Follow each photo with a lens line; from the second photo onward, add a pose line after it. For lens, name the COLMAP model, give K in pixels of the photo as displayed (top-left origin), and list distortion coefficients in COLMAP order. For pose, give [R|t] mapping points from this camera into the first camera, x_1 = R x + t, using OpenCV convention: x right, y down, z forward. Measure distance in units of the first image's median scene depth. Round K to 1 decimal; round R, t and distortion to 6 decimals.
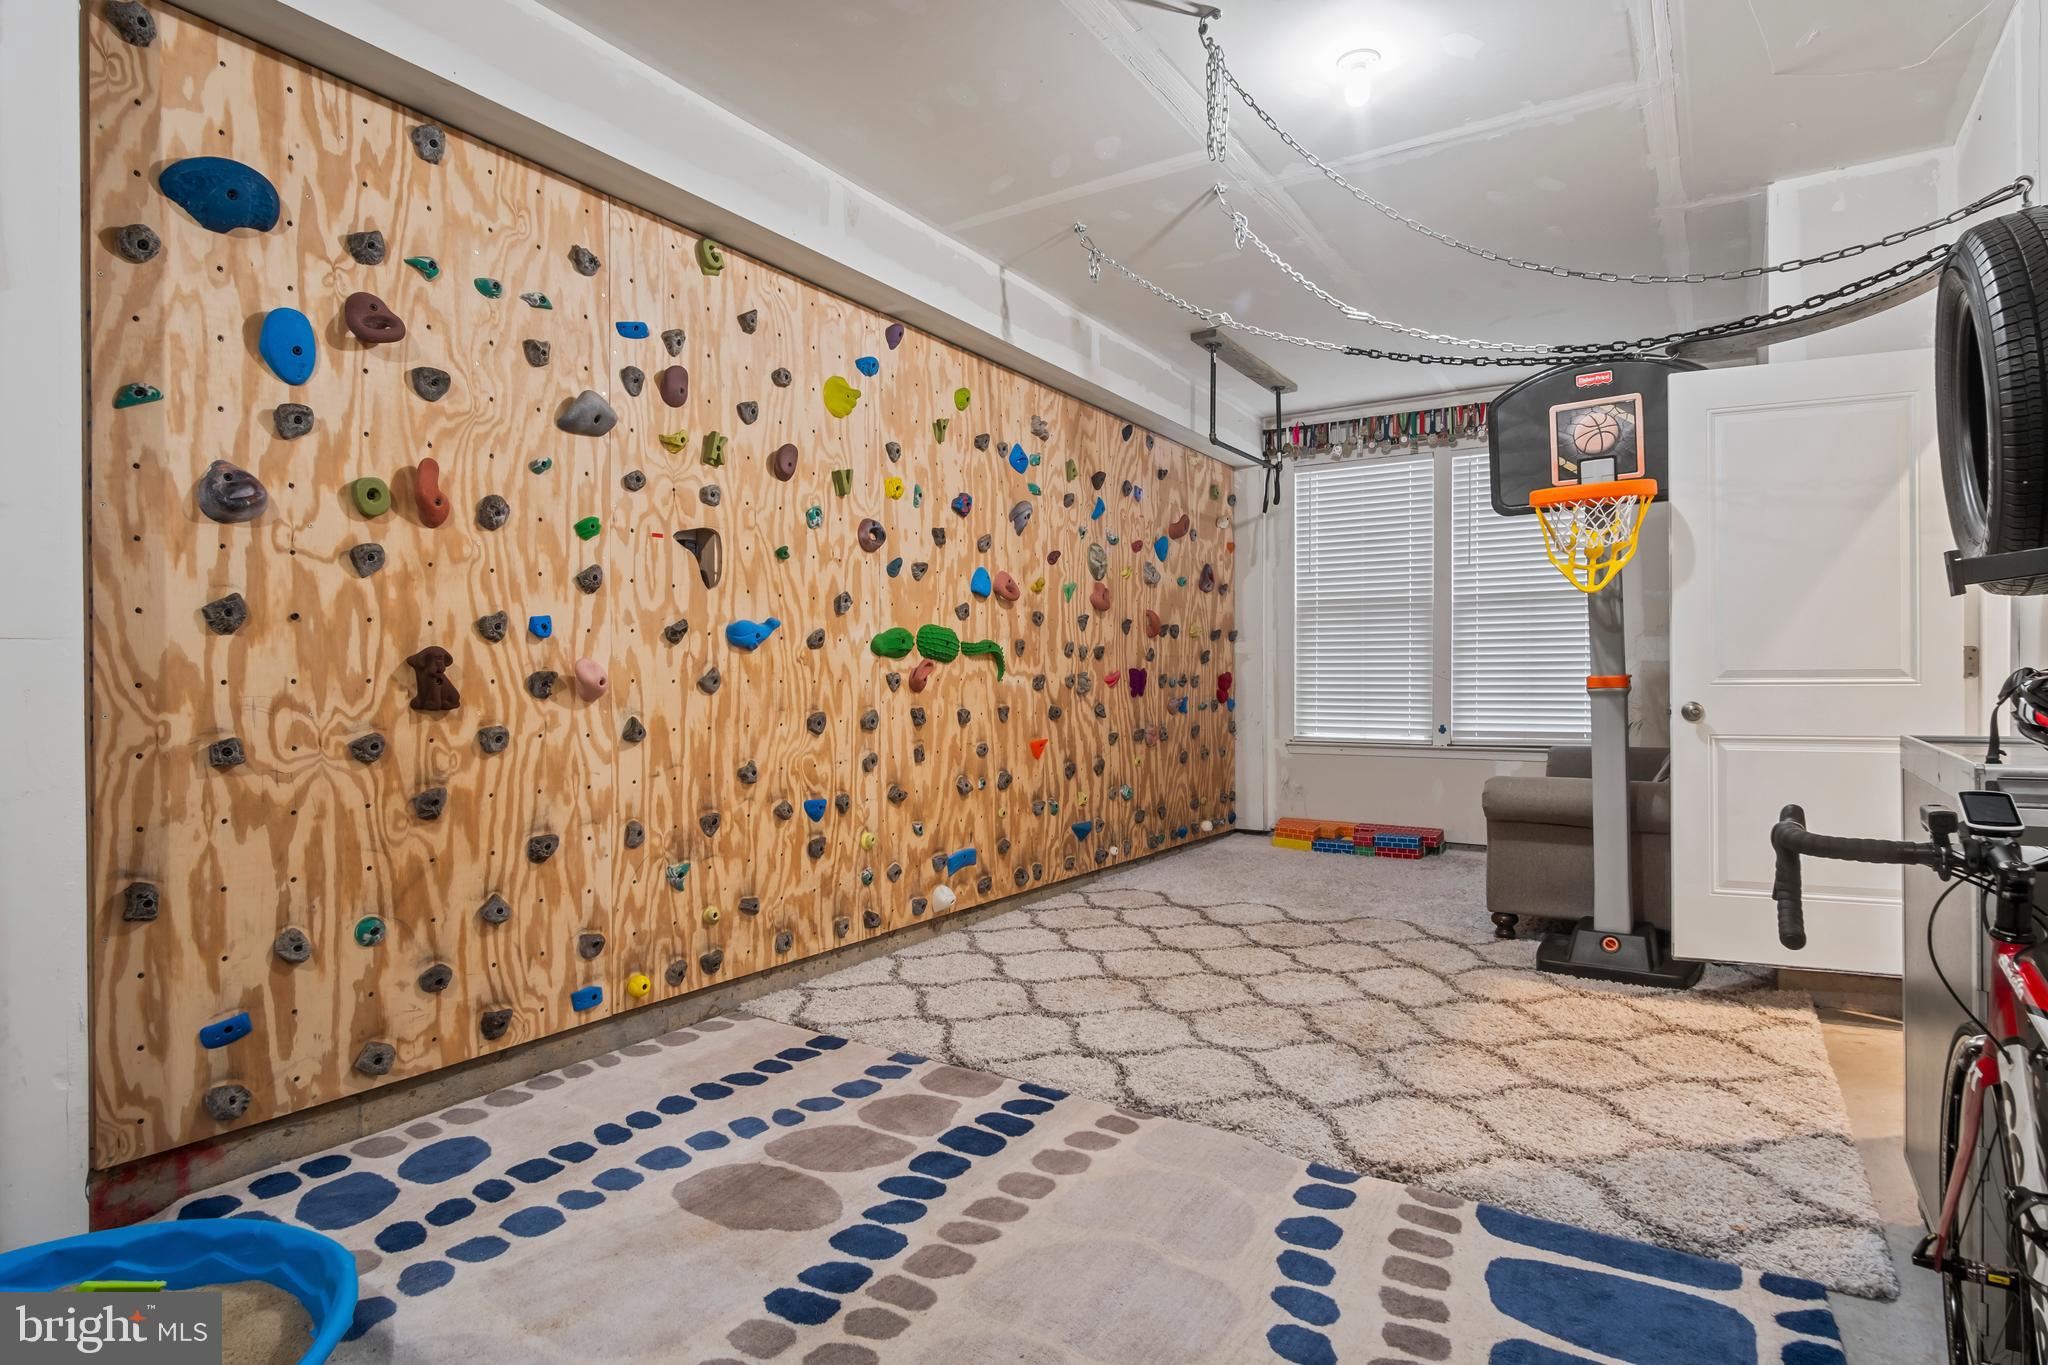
lens RADIAL K [[1095.2, 0, 1024.0], [0, 1095.2, 682.5], [0, 0, 1]] dist [-0.000205, -0.000321]
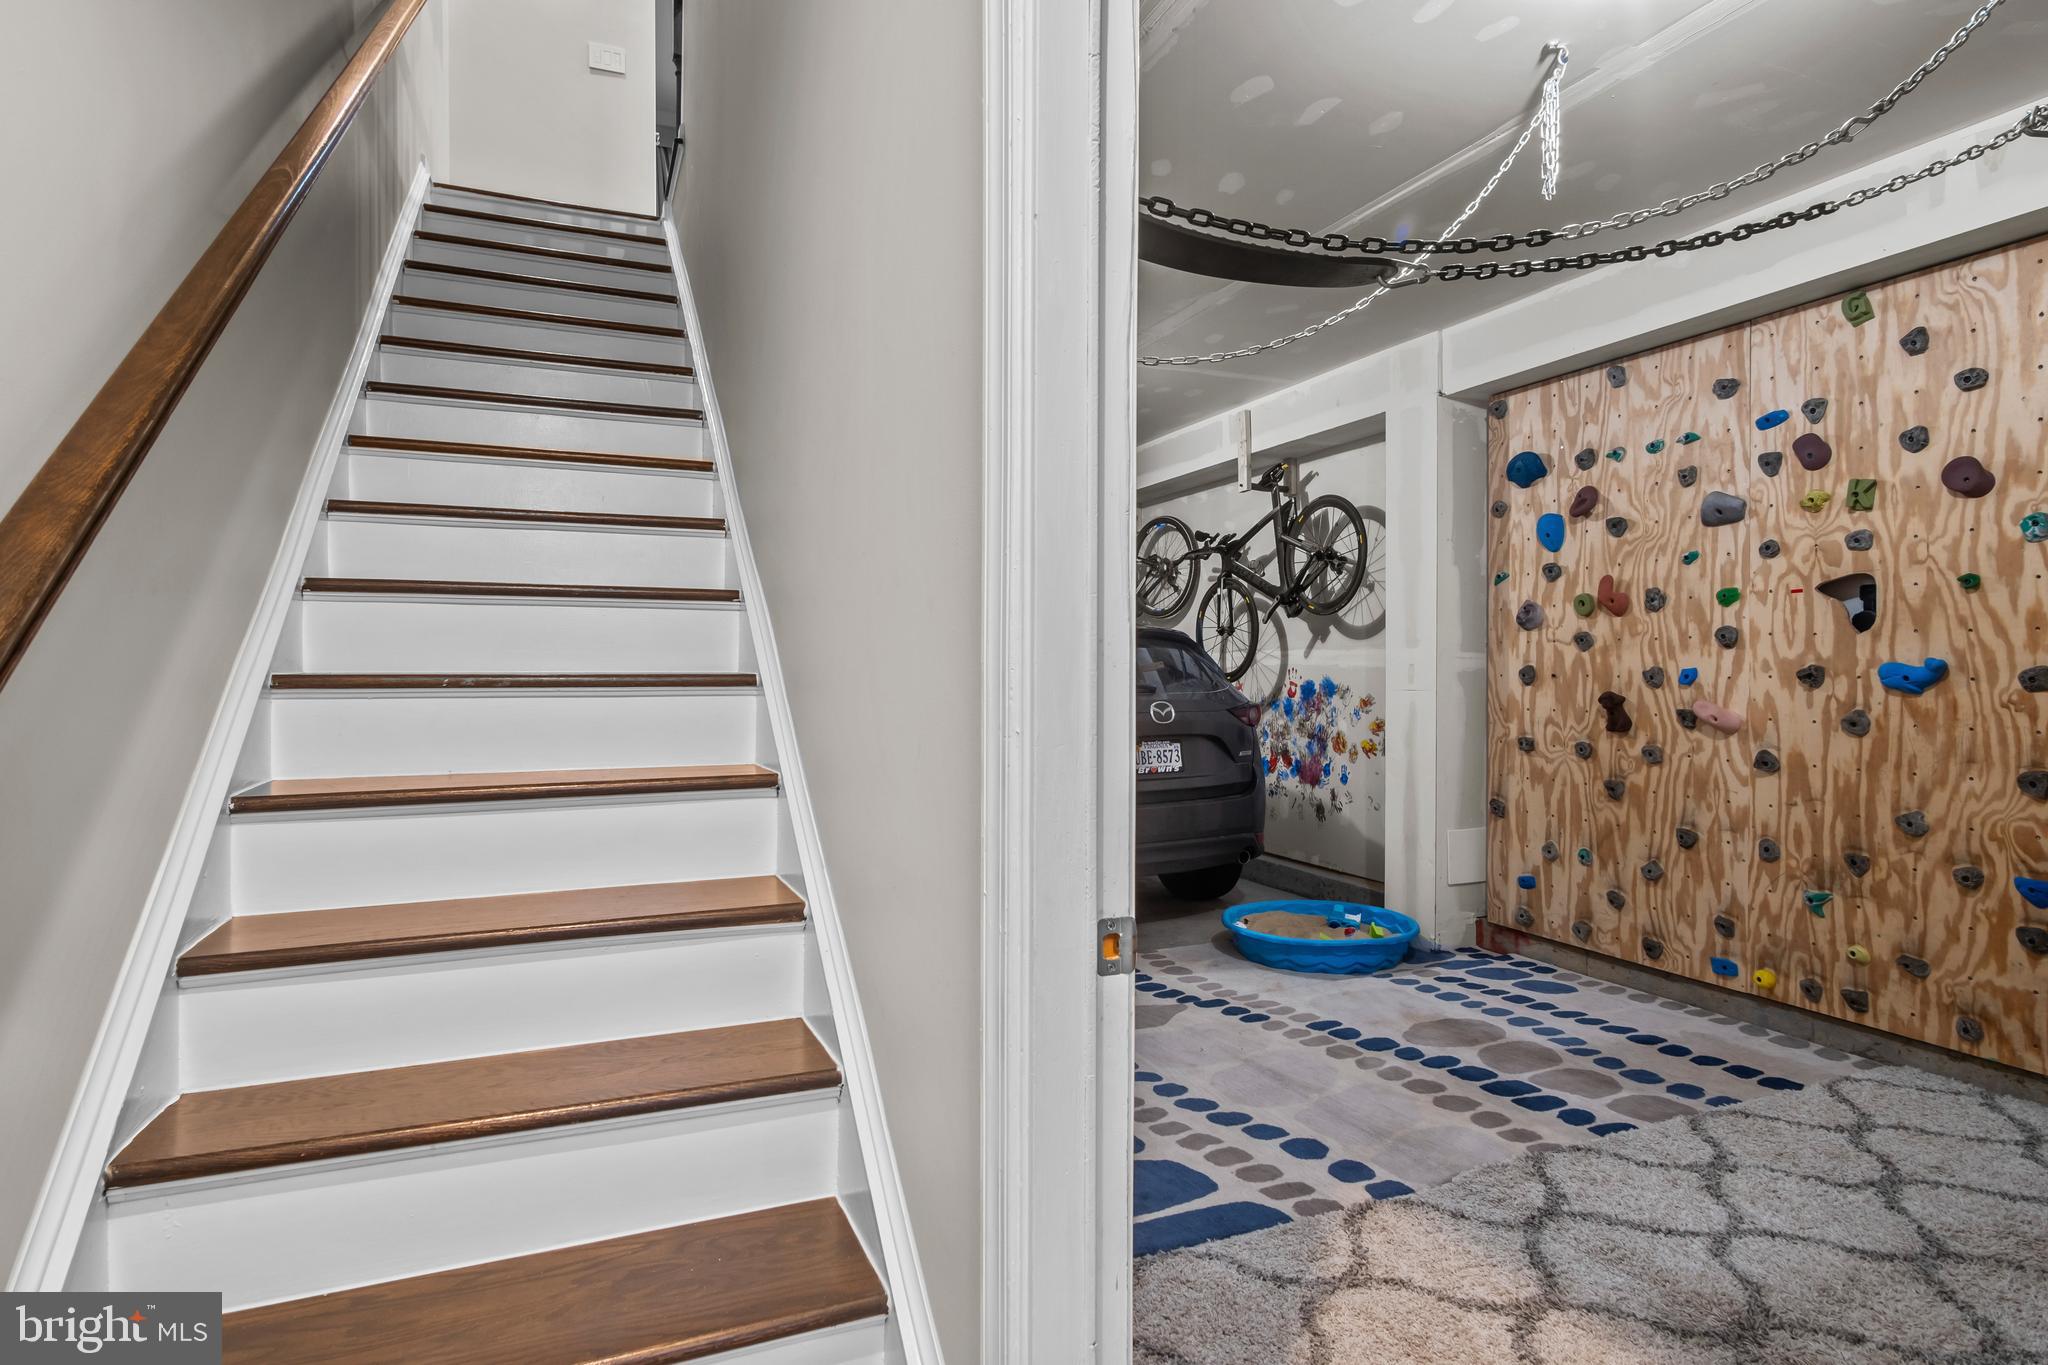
lens RADIAL K [[1095.2, 0, 1024.0], [0, 1095.2, 682.5], [0, 0, 1]] dist [-0.000205, -0.000321]
pose [[-0.572599, 0.010458, -0.819769, 1.117136], [-0.002580, 0.999891, 0.014558, -0.059129], [0.819831, 0.010451, -0.572510, 1.069497]]
